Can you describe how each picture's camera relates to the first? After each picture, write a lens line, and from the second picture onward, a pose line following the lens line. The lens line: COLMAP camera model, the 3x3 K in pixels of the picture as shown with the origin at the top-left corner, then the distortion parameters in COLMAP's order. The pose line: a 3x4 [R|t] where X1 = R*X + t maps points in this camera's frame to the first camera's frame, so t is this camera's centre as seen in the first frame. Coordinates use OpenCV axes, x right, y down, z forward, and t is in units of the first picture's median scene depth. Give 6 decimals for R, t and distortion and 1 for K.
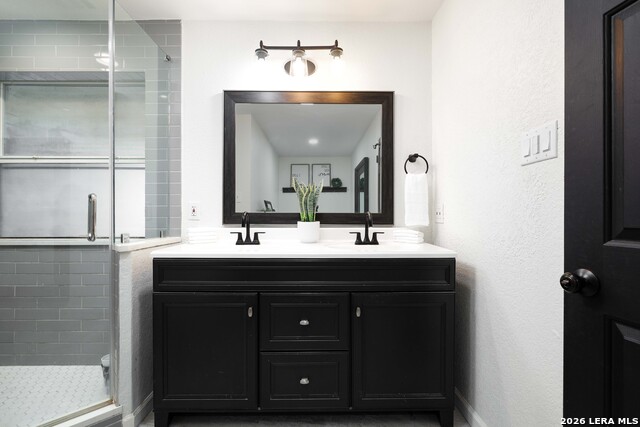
lens RADIAL K [[304.6, 0, 319.7], [0, 304.6, 210.0], [0, 0, 1]] dist [0.020850, 0.000000]
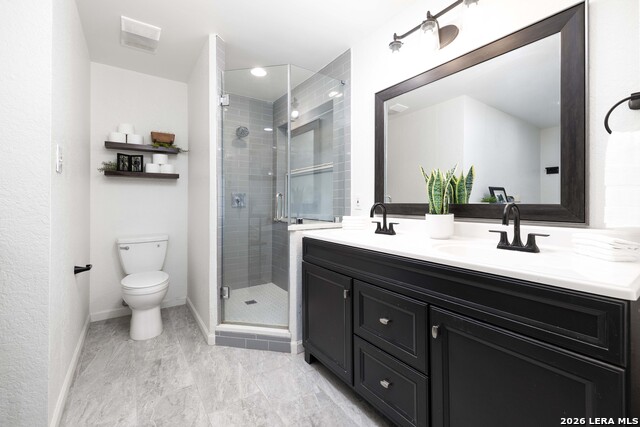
lens RADIAL K [[274.0, 0, 320.7], [0, 274.0, 203.1], [0, 0, 1]] dist [0.000071, 0.000245]
pose [[0.577157, -0.000861, -0.816632, 0.401721], [-0.002933, 0.999991, -0.003127, 0.011106], [0.816628, 0.004200, 0.577150, 0.281347]]
